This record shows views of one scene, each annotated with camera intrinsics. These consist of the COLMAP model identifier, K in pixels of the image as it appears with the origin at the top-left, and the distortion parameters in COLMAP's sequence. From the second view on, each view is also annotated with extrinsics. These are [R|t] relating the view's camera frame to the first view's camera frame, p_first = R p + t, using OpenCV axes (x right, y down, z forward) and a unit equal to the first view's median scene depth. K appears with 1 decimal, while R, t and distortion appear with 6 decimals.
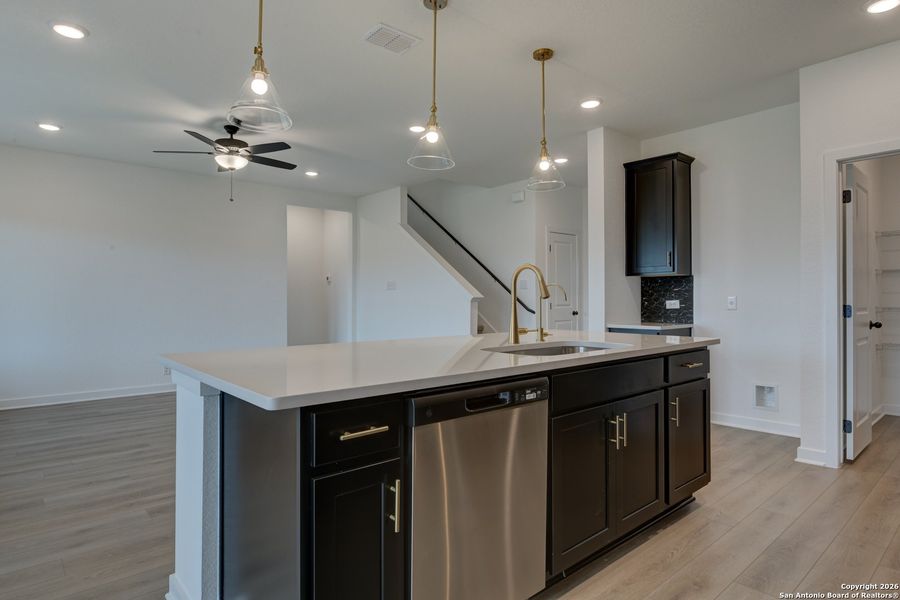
lens RADIAL K [[501.6, 0, 446.3], [0, 501.6, 296.6], [0, 0, 1]] dist [-0.001892, 0.000413]
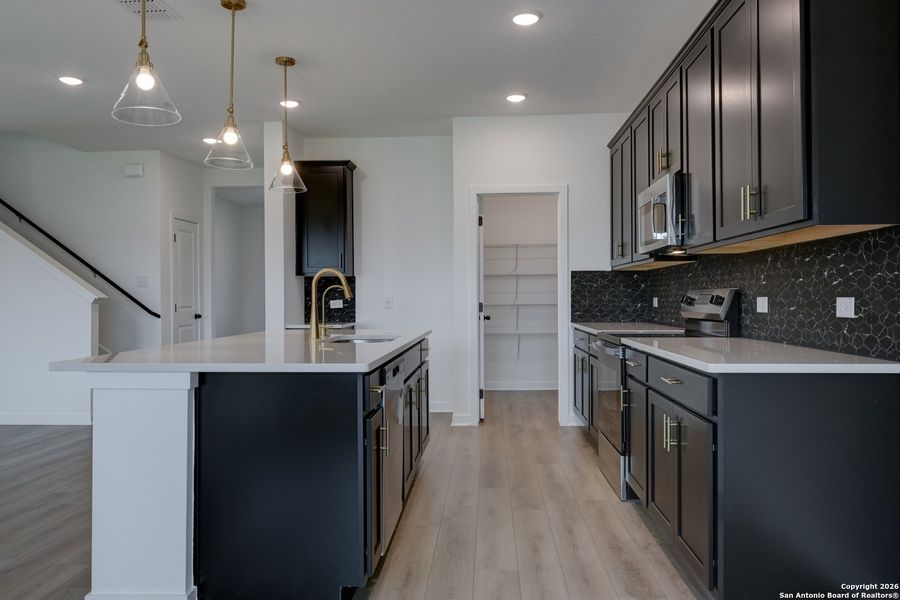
lens RADIAL K [[672.5, 0, 449.0], [0, 672.5, 296.9], [0, 0, 1]] dist [-0.000530, 0.000152]
pose [[0.706578, -0.002528, 0.707630, -0.377072], [0.001853, 0.999997, 0.001723, -0.001125], [-0.707632, 0.000093, 0.706581, -0.145696]]
